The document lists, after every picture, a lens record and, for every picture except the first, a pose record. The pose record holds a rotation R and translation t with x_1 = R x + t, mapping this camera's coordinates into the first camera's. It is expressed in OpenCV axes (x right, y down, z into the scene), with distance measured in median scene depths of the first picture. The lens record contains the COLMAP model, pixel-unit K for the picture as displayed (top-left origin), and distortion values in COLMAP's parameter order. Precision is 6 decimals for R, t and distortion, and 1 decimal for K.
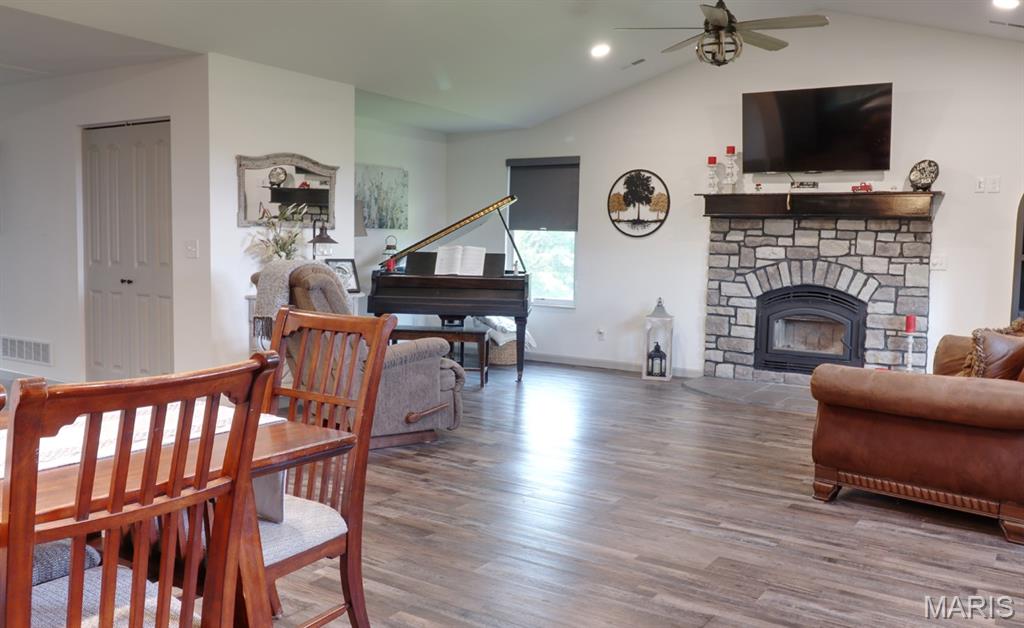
lens RADIAL K [[837.3, 0, 512.0], [0, 837.3, 314.0], [0, 0, 1]] dist [-0.005342, 0.000382]
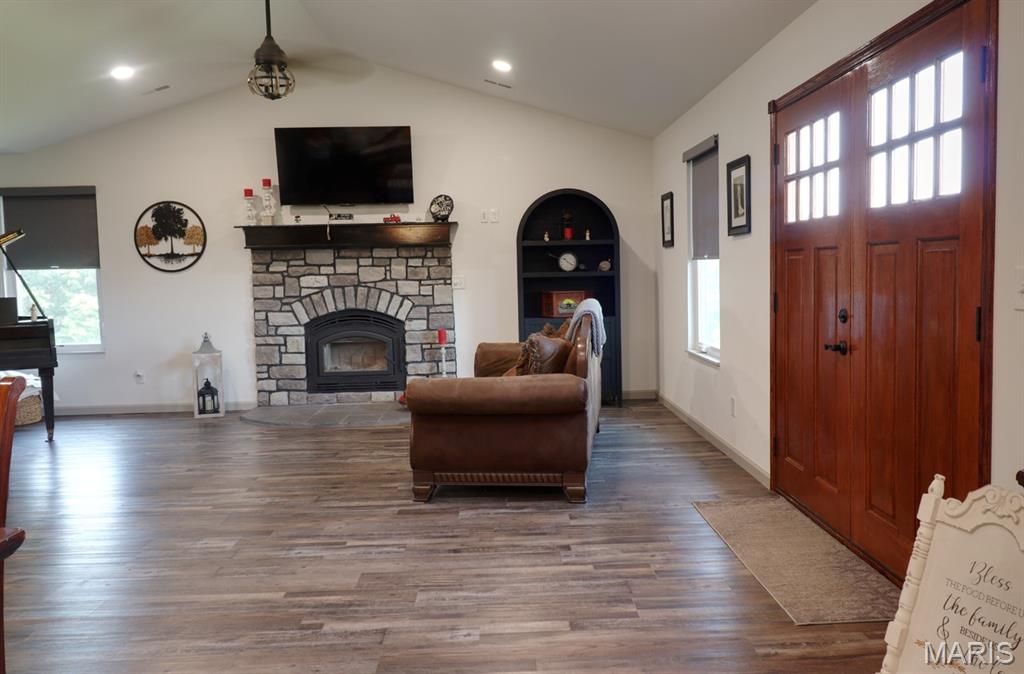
lens RADIAL K [[804.8, 0, 512.0], [0, 804.8, 337.0], [0, 0, 1]] dist [0.000096, -0.001442]
pose [[0.820341, -0.086757, 0.565255, -0.068611], [0.090060, 0.995691, 0.022120, -0.003735], [-0.564738, 0.032761, 0.824620, 0.029754]]
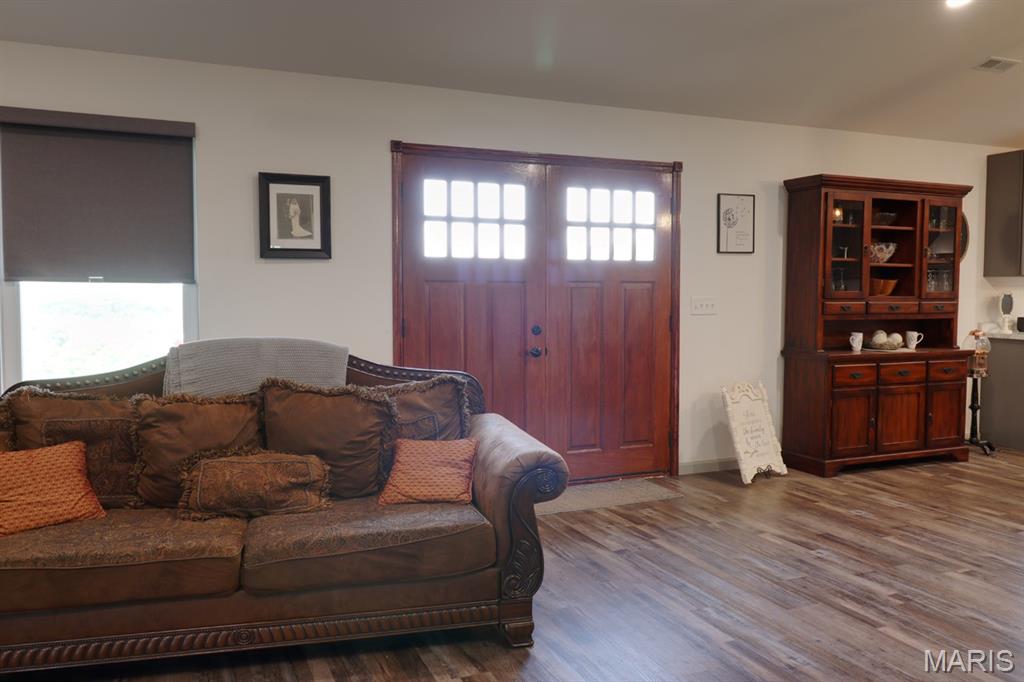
lens RADIAL K [[818.5, 0, 512.0], [0, 818.5, 341.0], [0, 0, 1]] dist [0.003309, 0.003524]
pose [[-0.845584, -0.051905, 0.531313, 0.013549], [0.027931, 0.989597, 0.141128, -0.080764], [-0.533112, 0.134176, -0.835338, 0.949955]]
